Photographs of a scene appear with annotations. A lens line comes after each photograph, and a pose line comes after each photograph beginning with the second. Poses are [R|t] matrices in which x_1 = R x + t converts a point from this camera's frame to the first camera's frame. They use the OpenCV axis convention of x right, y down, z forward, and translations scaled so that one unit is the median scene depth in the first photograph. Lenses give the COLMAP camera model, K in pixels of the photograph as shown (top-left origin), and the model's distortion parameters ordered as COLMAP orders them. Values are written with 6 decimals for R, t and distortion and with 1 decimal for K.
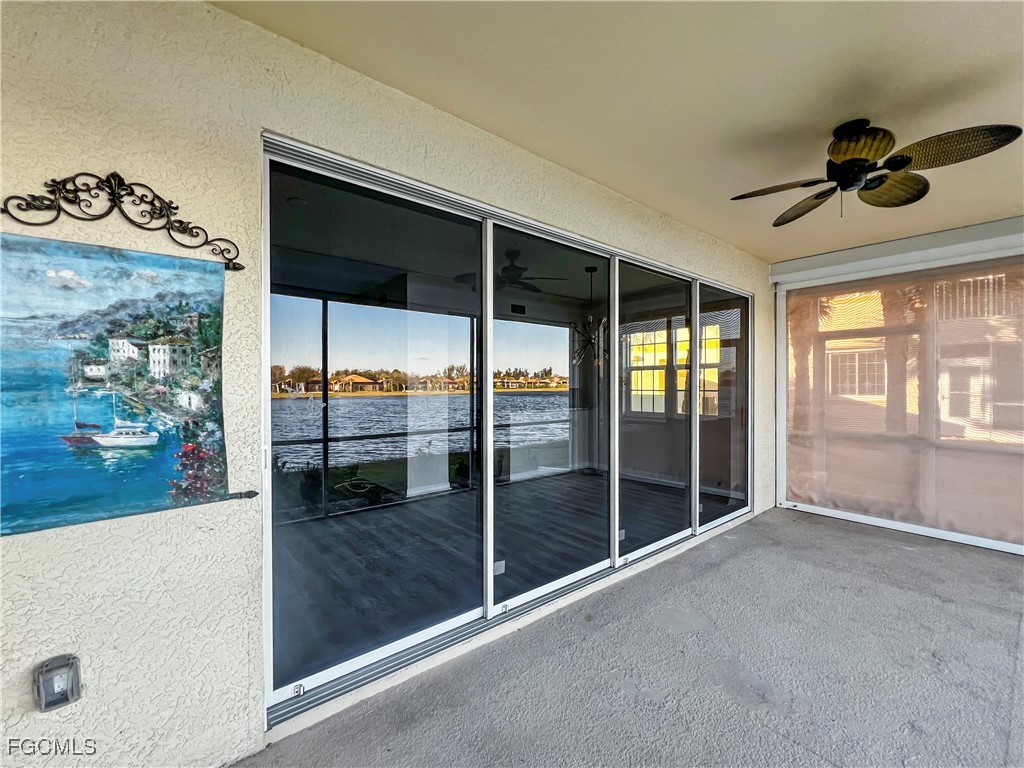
lens RADIAL K [[435.7, 0, 512.0], [0, 435.7, 384.0], [0, 0, 1]] dist [0.002418, 0.000376]
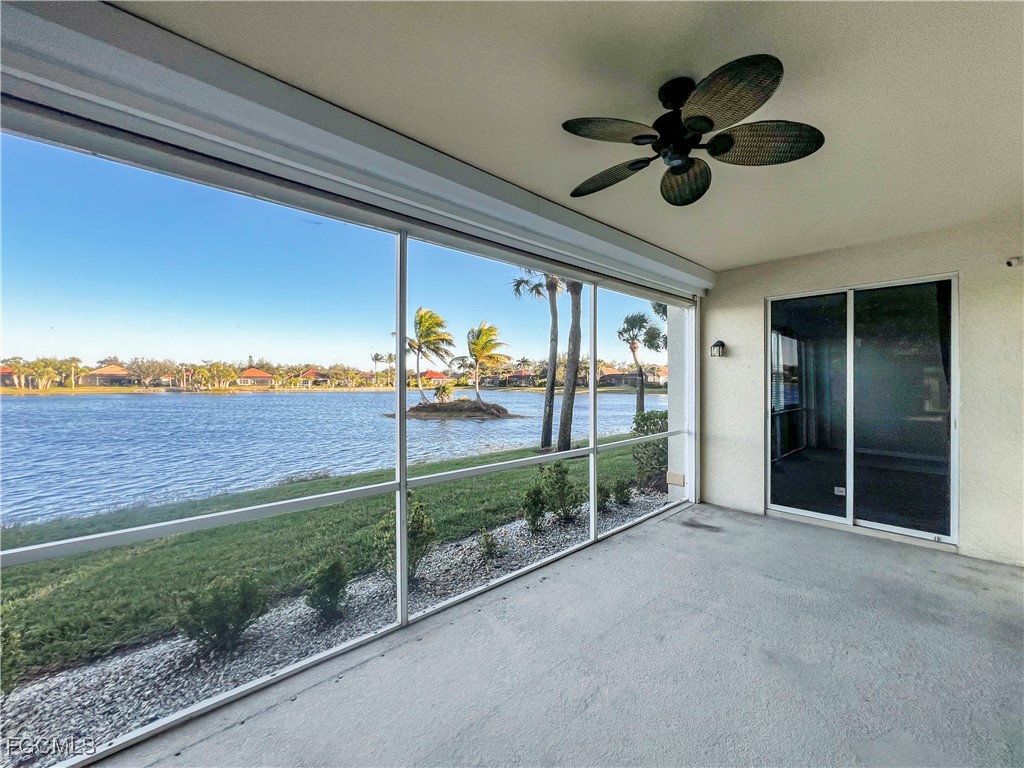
lens RADIAL K [[413.8, 0, 512.0], [0, 413.8, 384.0], [0, 0, 1]] dist [-0.000062, 0.000048]
pose [[-0.998780, 0.002298, -0.049334, 0.667814], [0.002381, 0.999996, -0.001611, -0.010296], [0.049330, -0.001727, -0.998781, 1.051846]]
